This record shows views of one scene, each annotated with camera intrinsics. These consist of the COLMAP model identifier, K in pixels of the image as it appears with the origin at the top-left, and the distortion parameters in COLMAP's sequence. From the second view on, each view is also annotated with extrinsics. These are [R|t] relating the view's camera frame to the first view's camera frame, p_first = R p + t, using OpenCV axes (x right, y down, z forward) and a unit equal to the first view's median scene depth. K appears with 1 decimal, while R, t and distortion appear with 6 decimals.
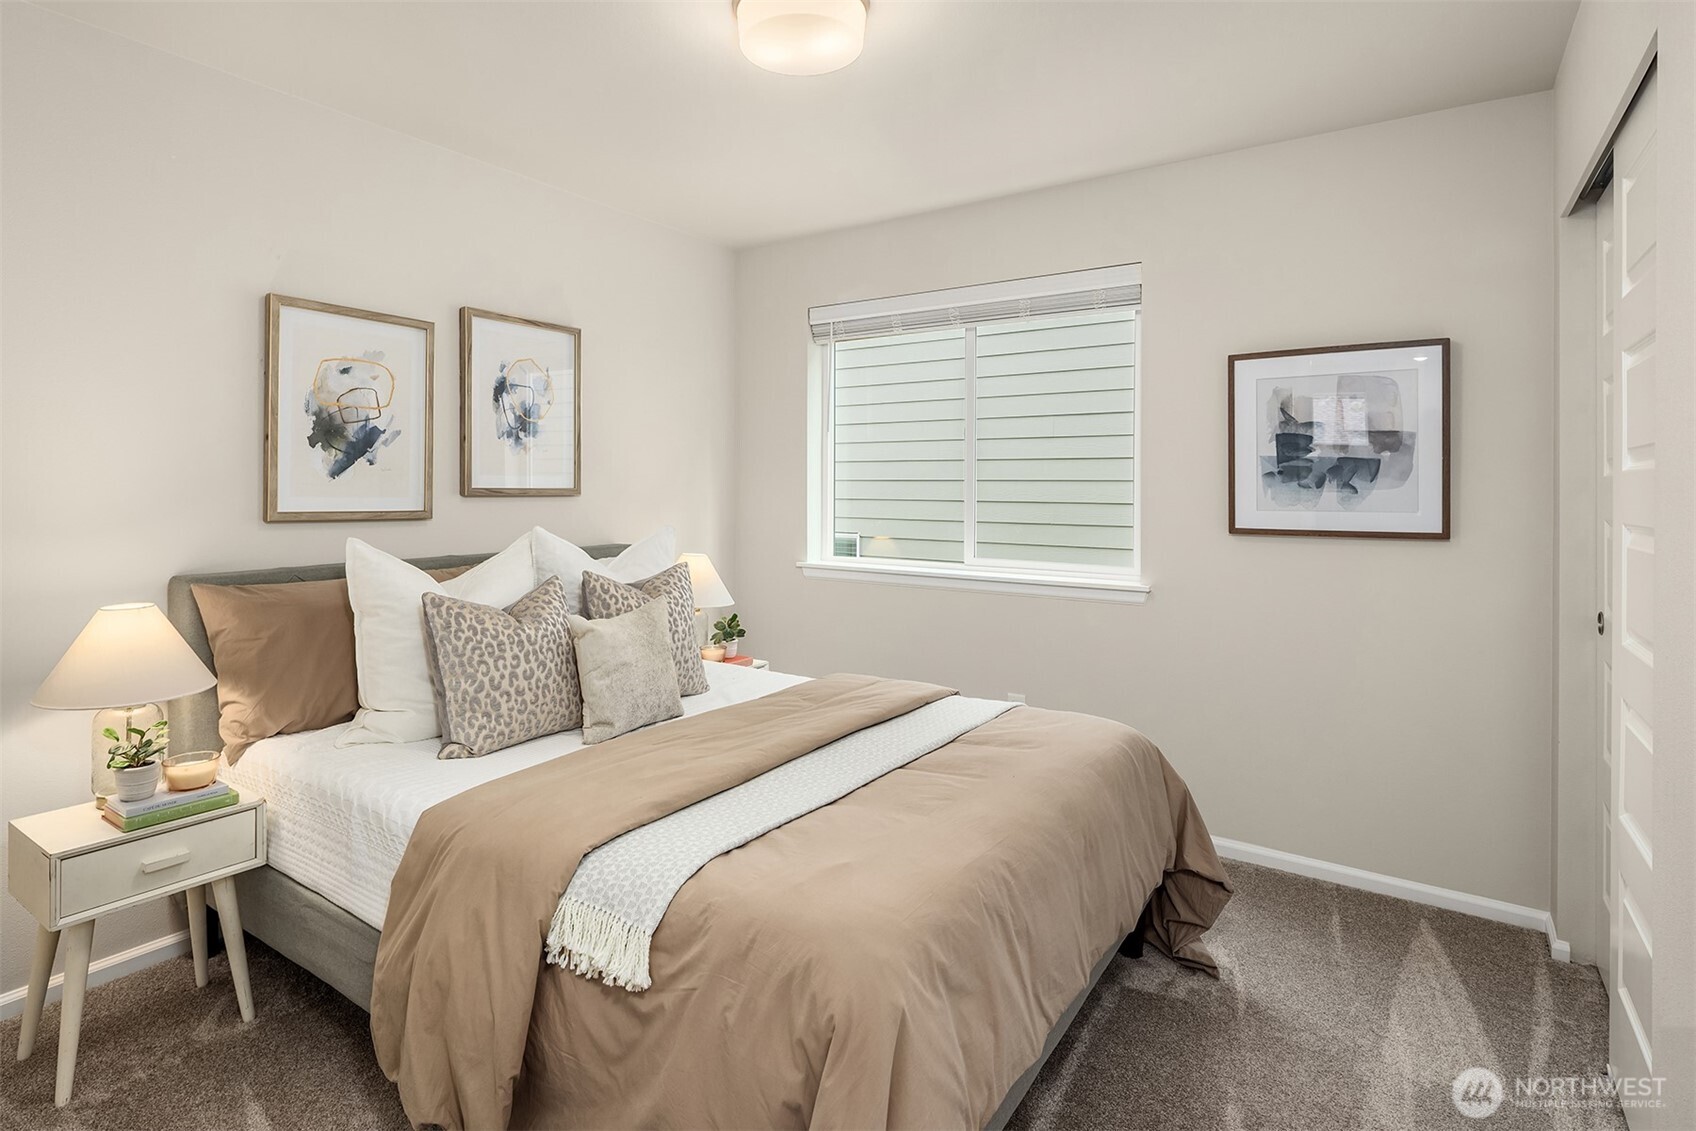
lens RADIAL K [[854.5, 0, 846.1], [0, 854.5, 489.8], [0, 0, 1]] dist [-0.000074, -0.000091]
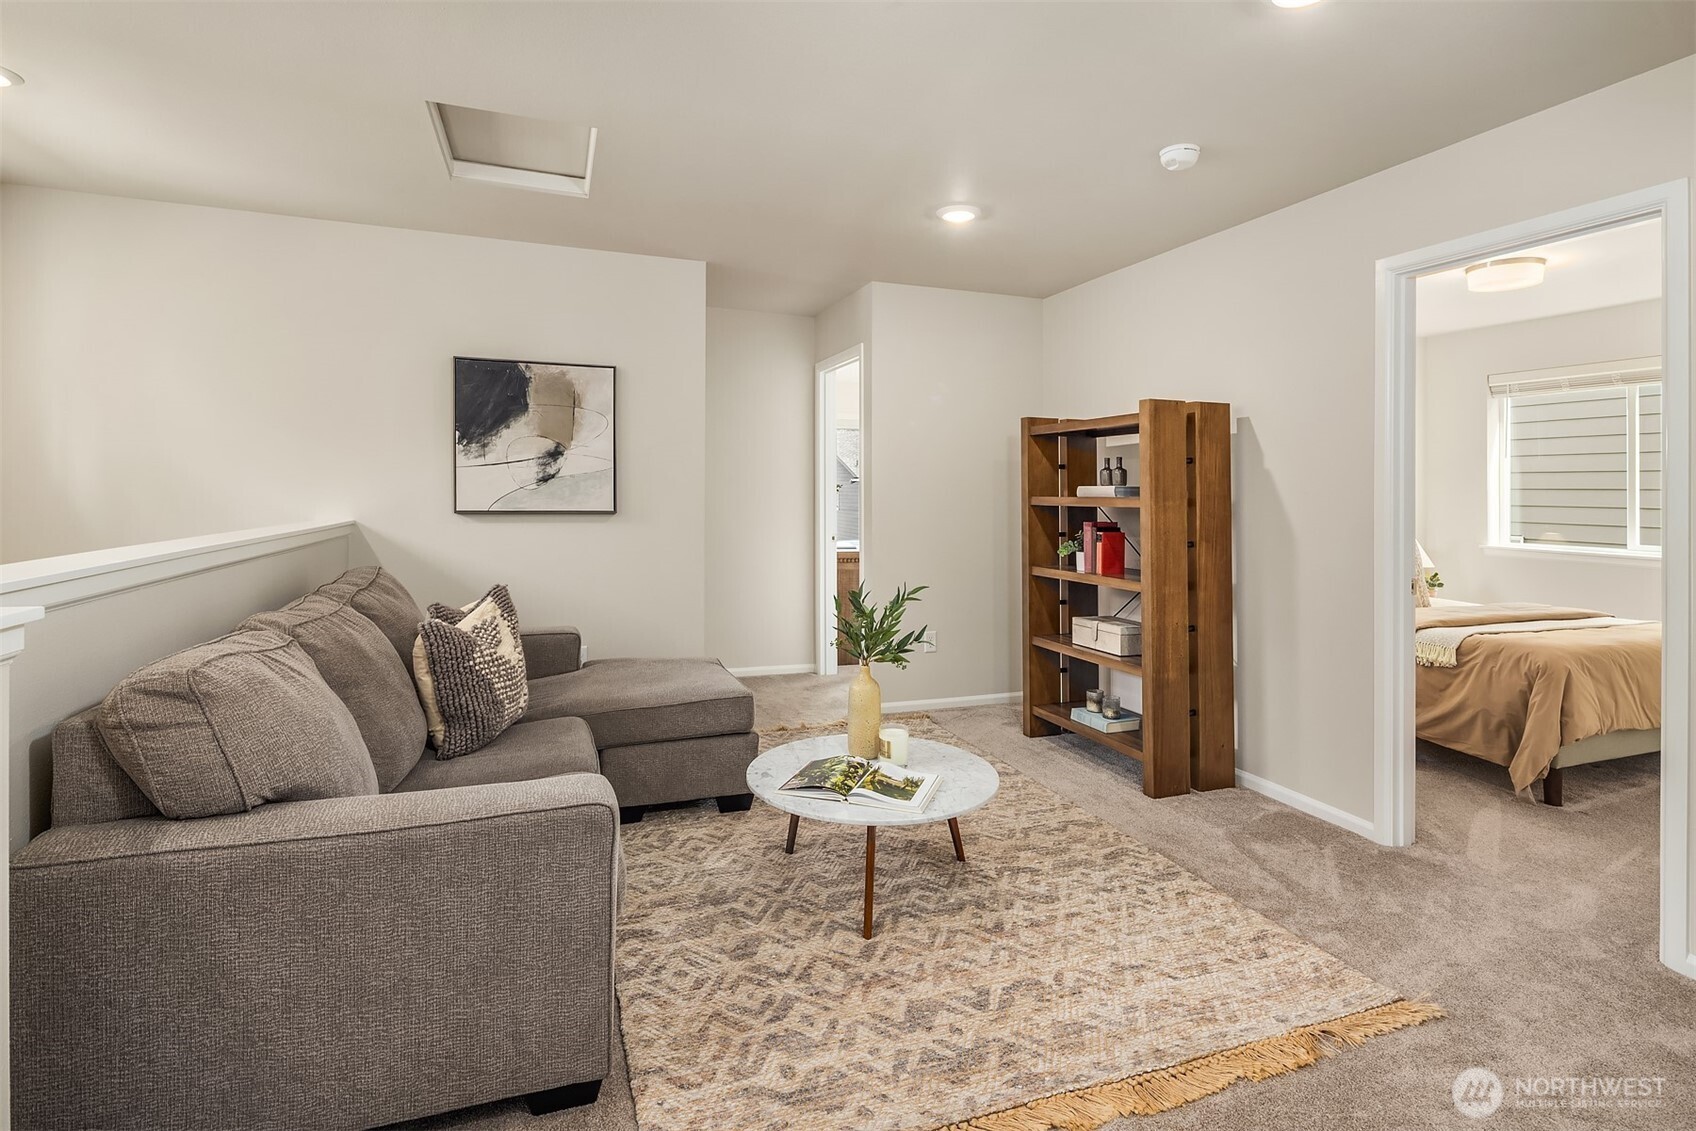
lens RADIAL K [[854.5, 0, 846.1], [0, 854.5, 489.8], [0, 0, 1]] dist [-0.000074, -0.000091]
pose [[0.798157, -0.012643, -0.602317, -0.122900], [0.007631, 0.999912, -0.010876, -0.002271], [0.602401, 0.004085, 0.798183, -2.509535]]
